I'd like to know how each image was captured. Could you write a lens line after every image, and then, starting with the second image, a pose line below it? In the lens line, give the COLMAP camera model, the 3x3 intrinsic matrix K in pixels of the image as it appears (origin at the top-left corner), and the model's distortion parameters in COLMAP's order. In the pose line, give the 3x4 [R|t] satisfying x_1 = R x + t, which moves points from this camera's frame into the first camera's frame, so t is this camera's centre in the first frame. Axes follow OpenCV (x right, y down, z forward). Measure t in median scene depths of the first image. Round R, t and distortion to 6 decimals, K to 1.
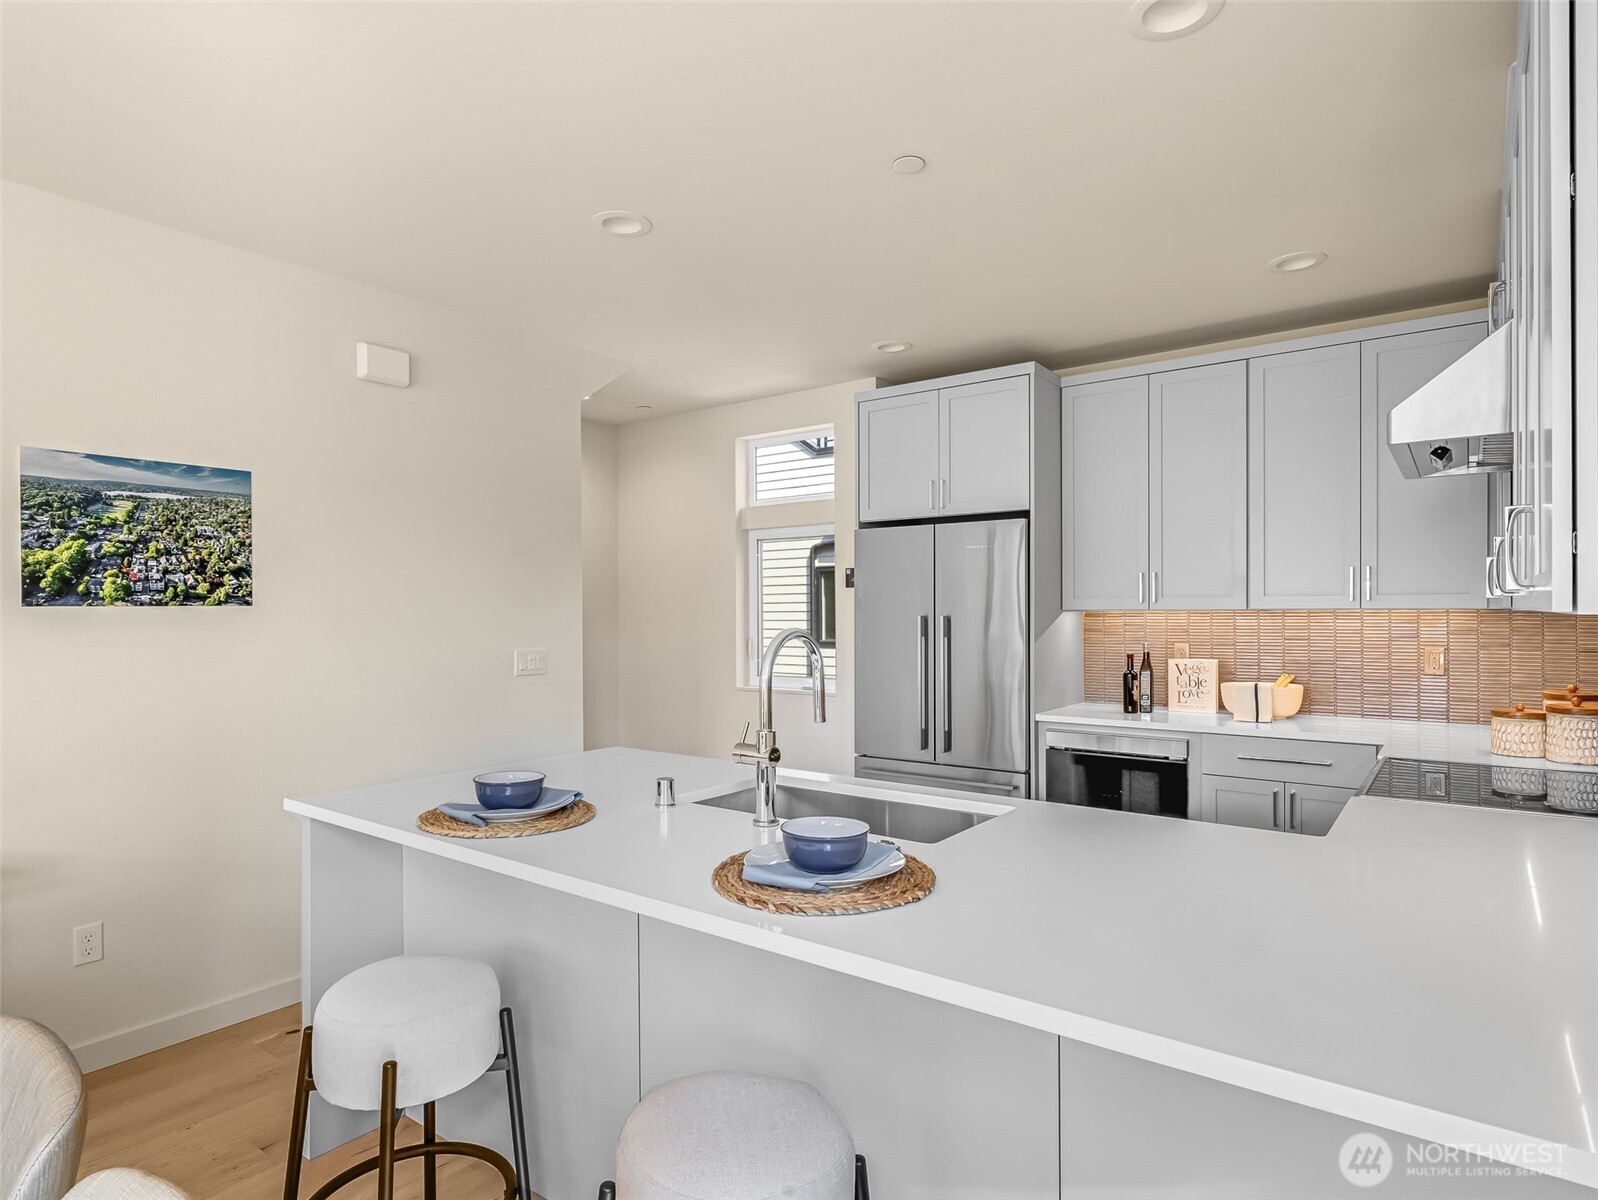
lens RADIAL K [[891.1, 0, 799.0], [0, 891.1, 600.0], [0, 0, 1]] dist [-0.003541, -0.001404]
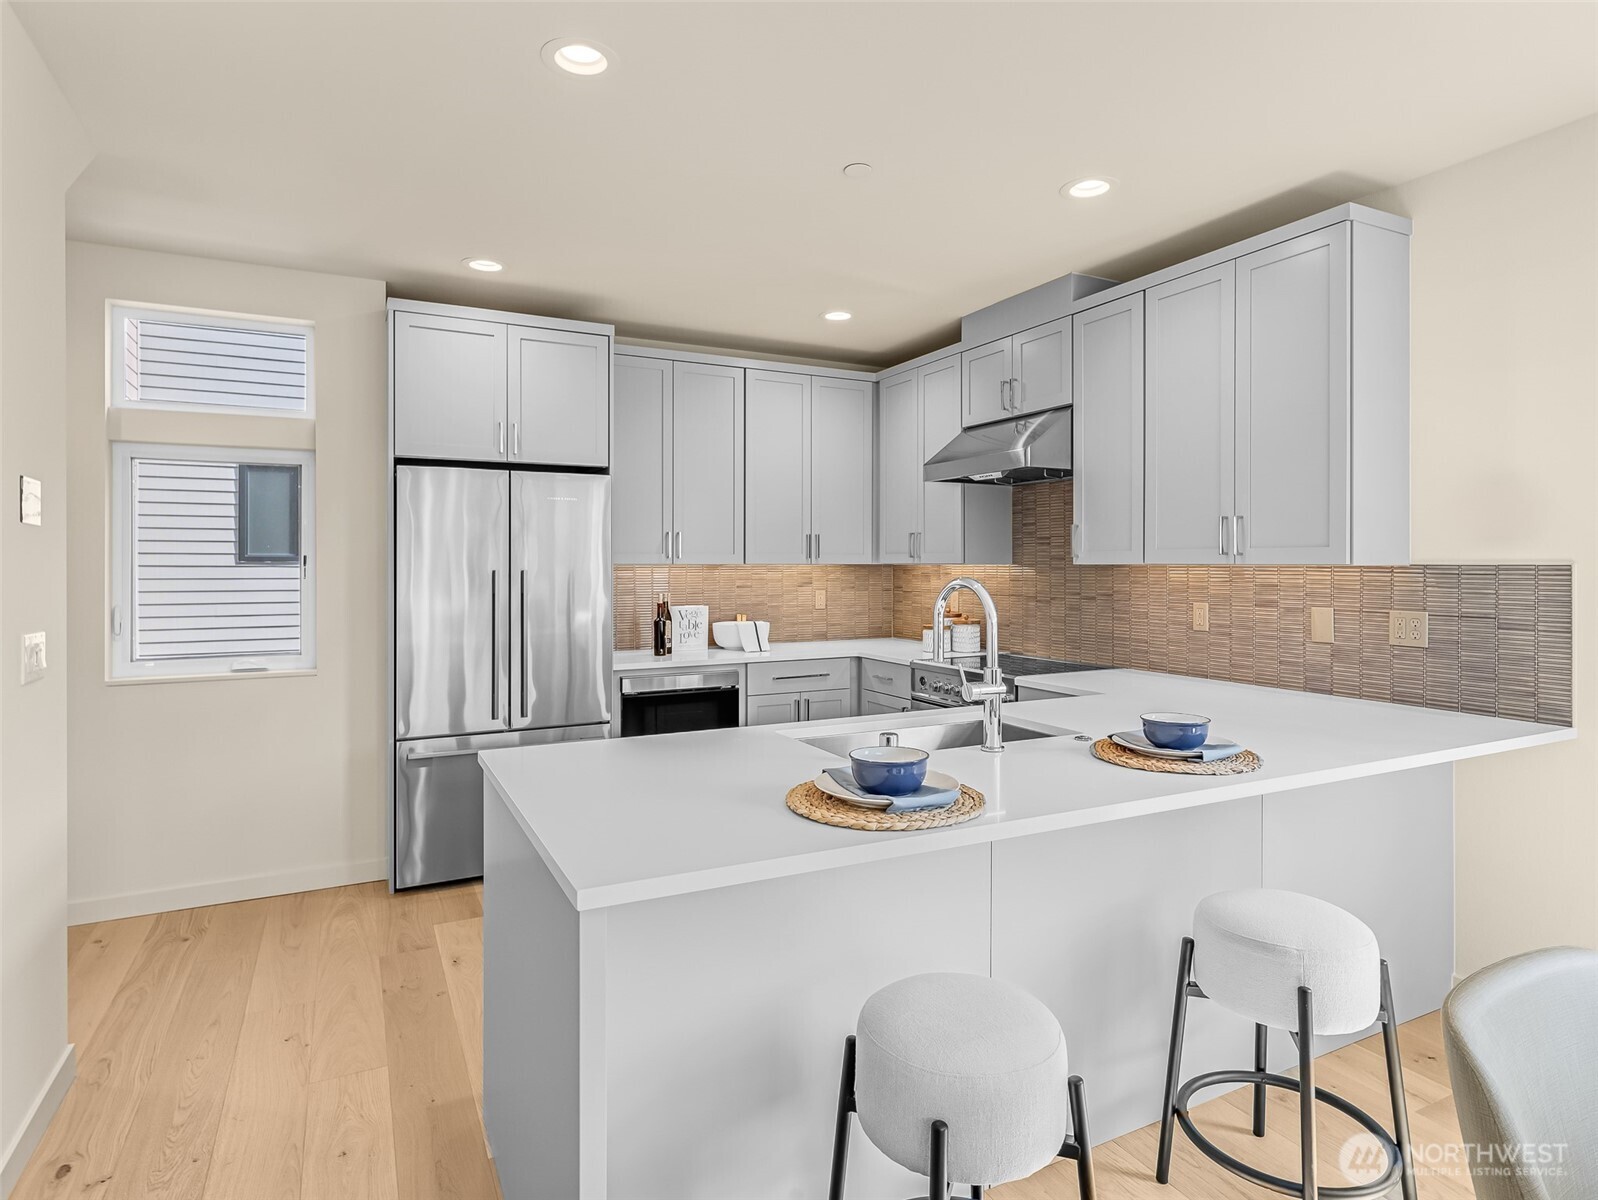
lens RADIAL K [[889.7, 0, 799.7], [0, 889.7, 565.1], [0, 0, 1]] dist [0.001556, 0.001189]
pose [[0.446350, 0.003059, 0.894853, -0.568097], [-0.011118, 0.999936, 0.002128, 0.007646], [-0.894789, -0.010899, 0.446355, 0.340098]]
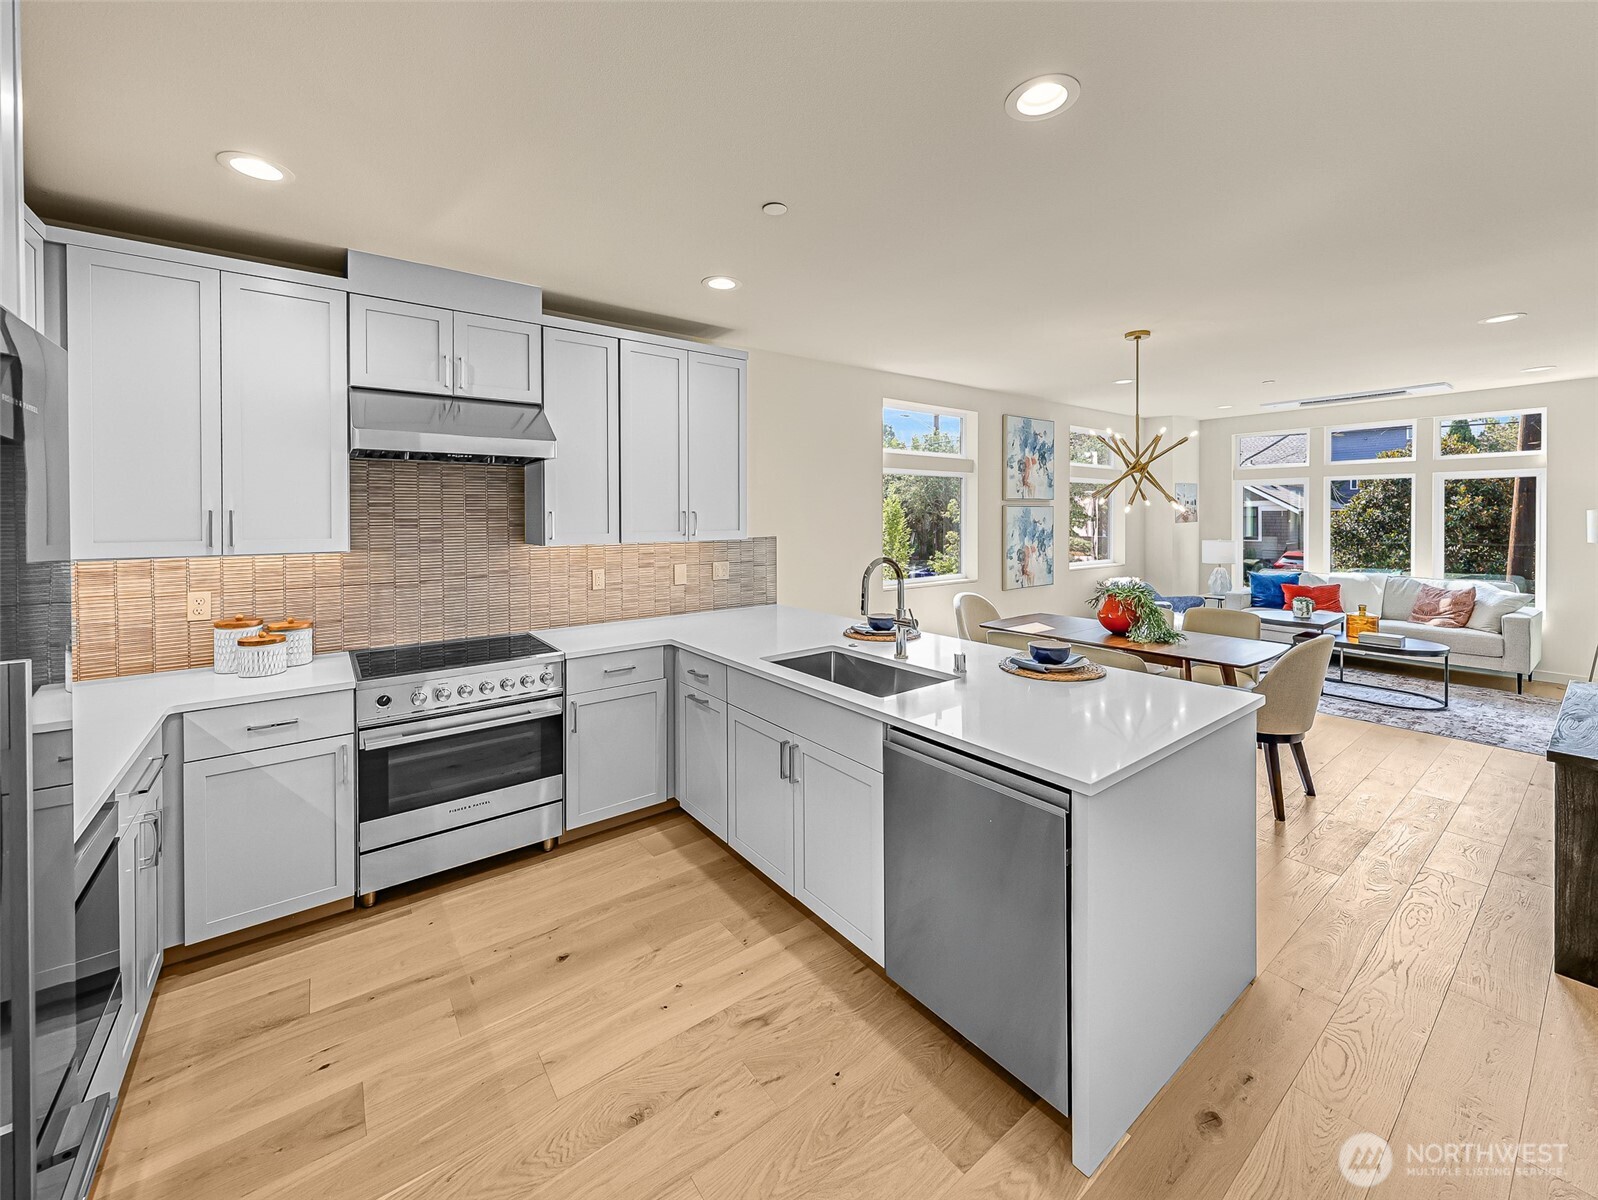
lens RADIAL K [[640.2, 0, 796.6], [0, 640.2, 521.6], [0, 0, 1]] dist [-0.000057, 0.000462]
pose [[-0.960618, 0.007903, 0.277759, -0.098264], [0.007706, 0.999969, -0.001802, -0.020021], [-0.277764, 0.000409, -0.960649, 1.156877]]
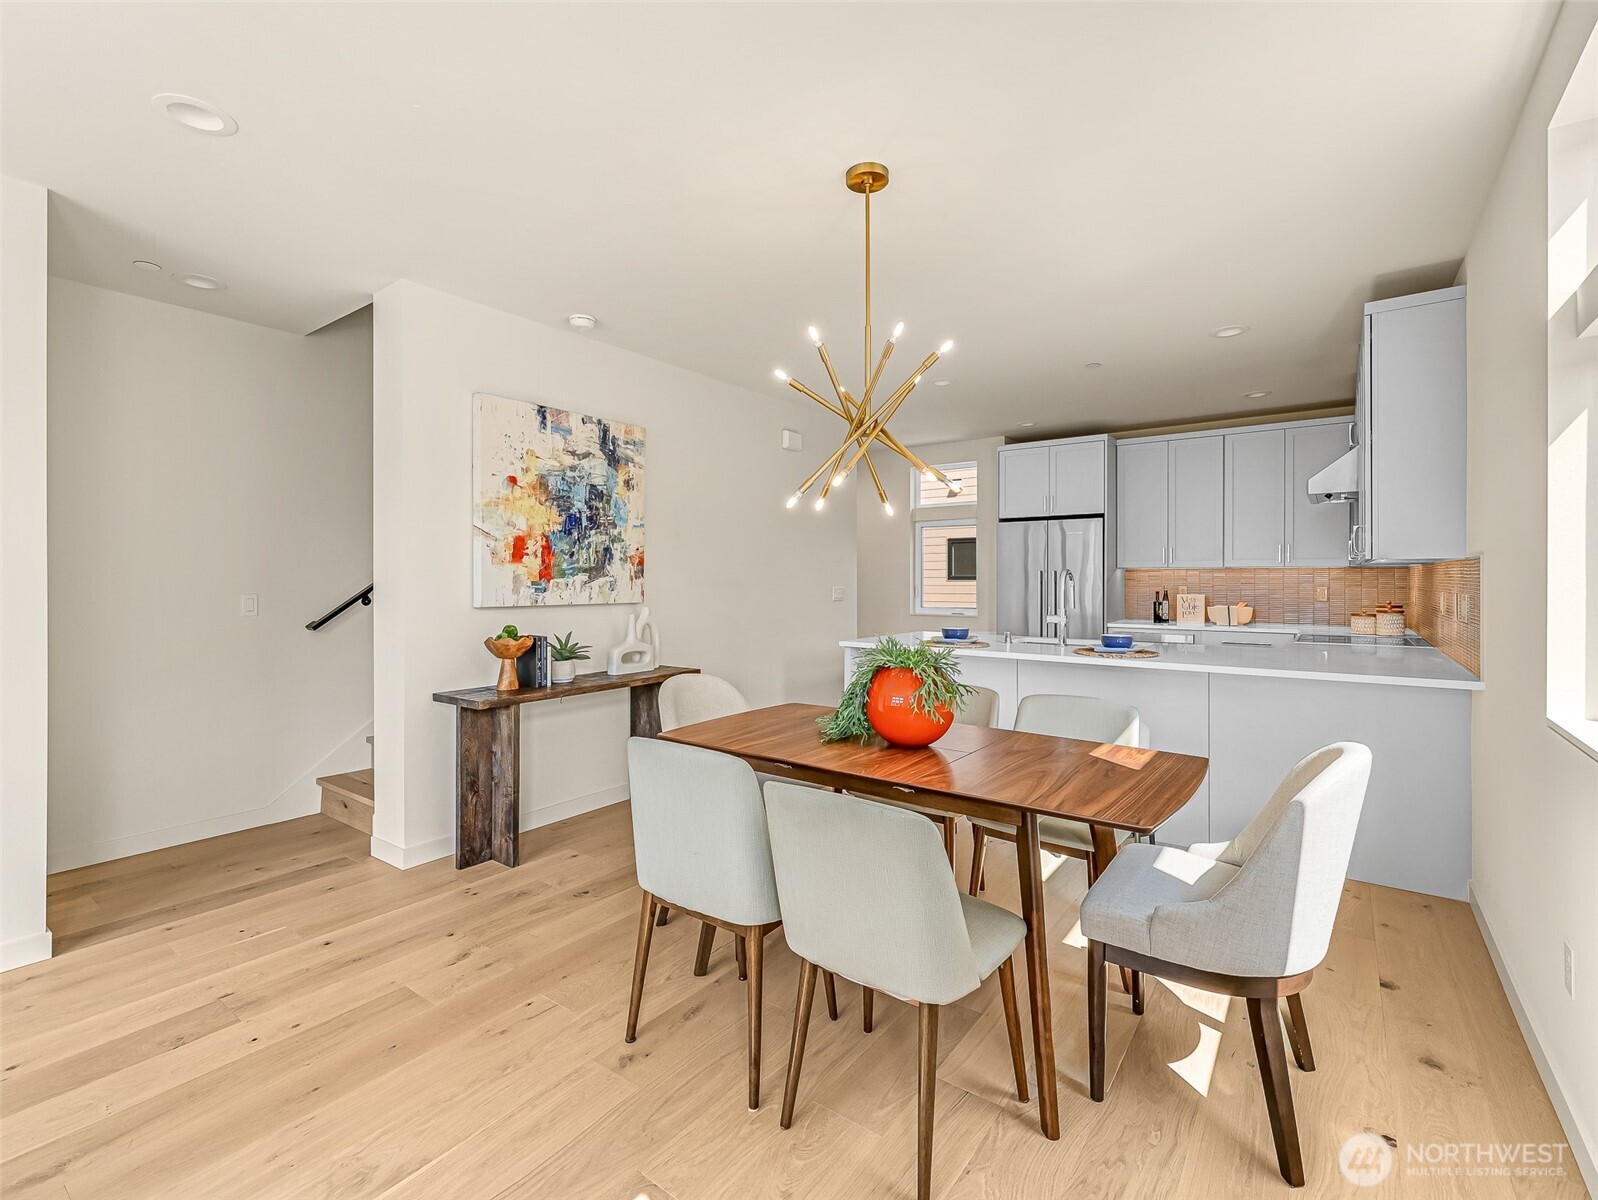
lens RADIAL K [[727.2, 0, 794.6], [0, 727.2, 577.6], [0, 0, 1]] dist [-0.000034, 0.000157]
pose [[0.999990, 0.003830, -0.002162, -0.384022], [-0.003805, 0.999926, 0.011564, 0.017613], [0.002206, -0.011556, 0.999931, -0.520525]]
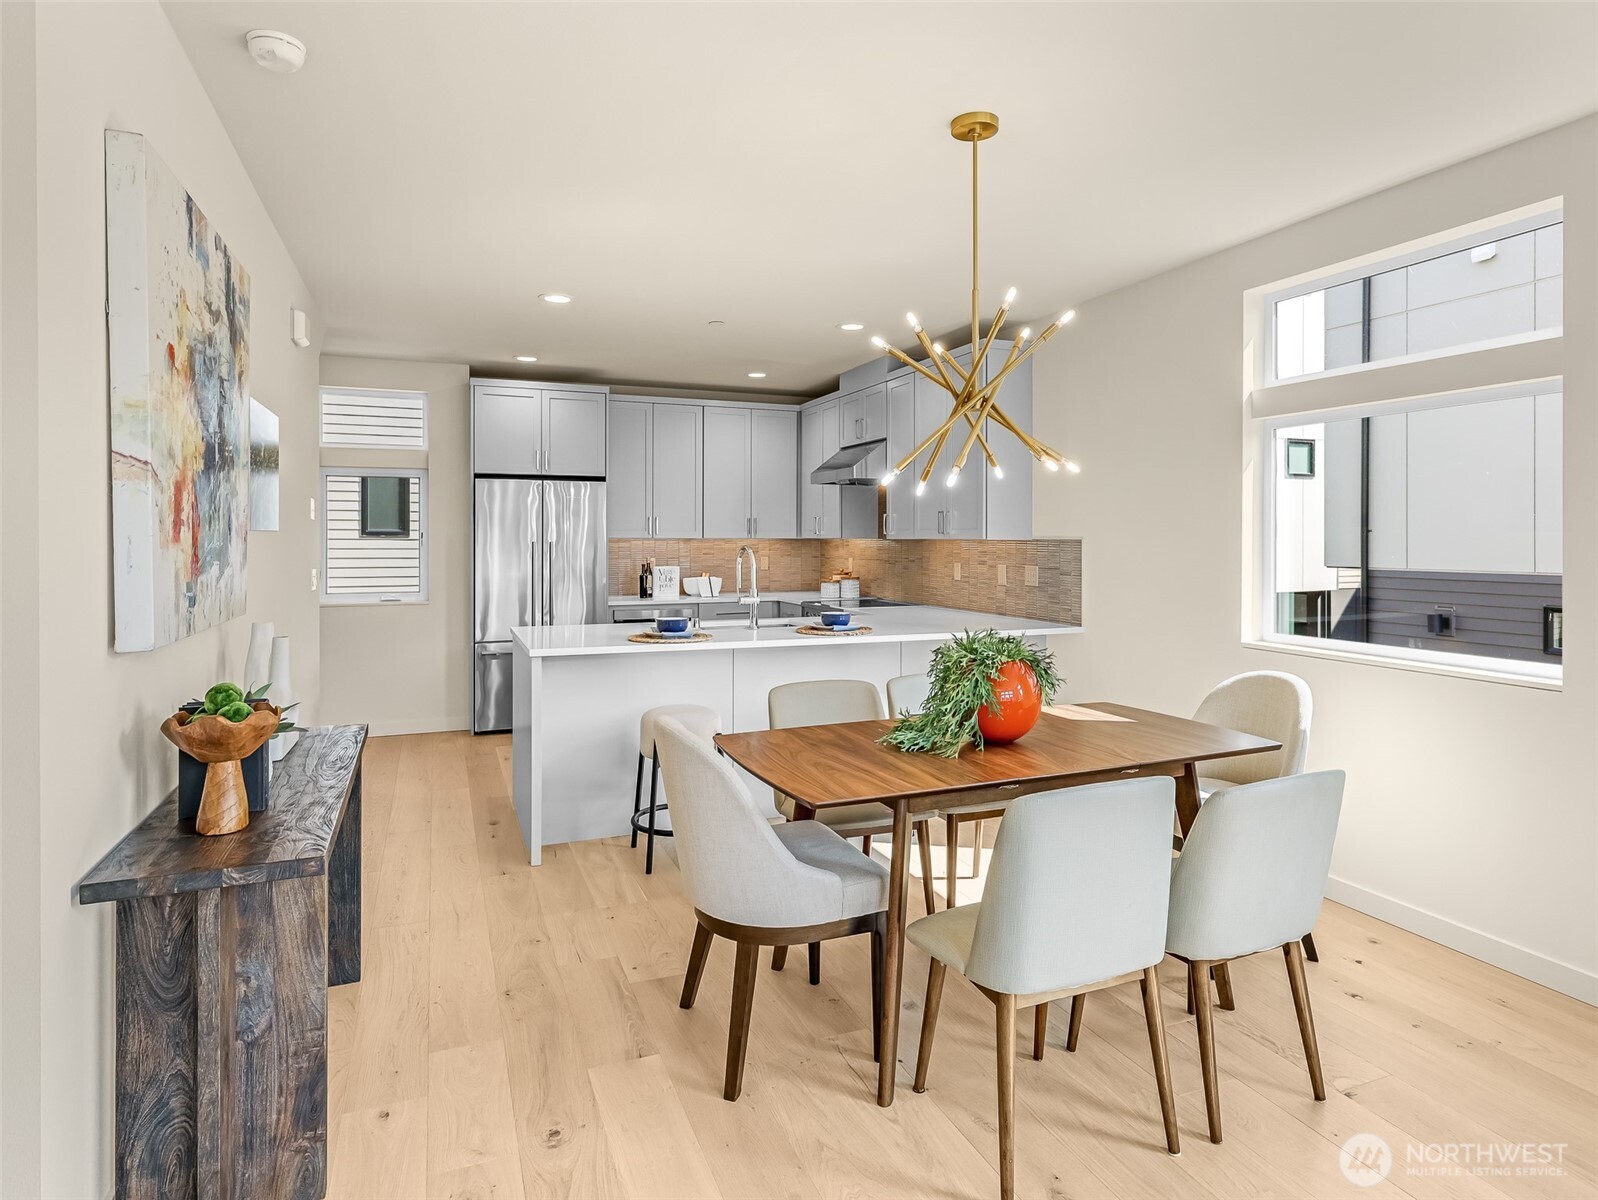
lens RADIAL K [[904.3, 0, 801.8], [0, 904.3, 544.6], [0, 0, 1]] dist [-0.003093, -0.000500]
pose [[0.522503, -0.001022, 0.852637, -0.965269], [-0.012897, 0.999875, 0.009102, 0.003318], [-0.852540, -0.015752, 0.522424, -0.171319]]
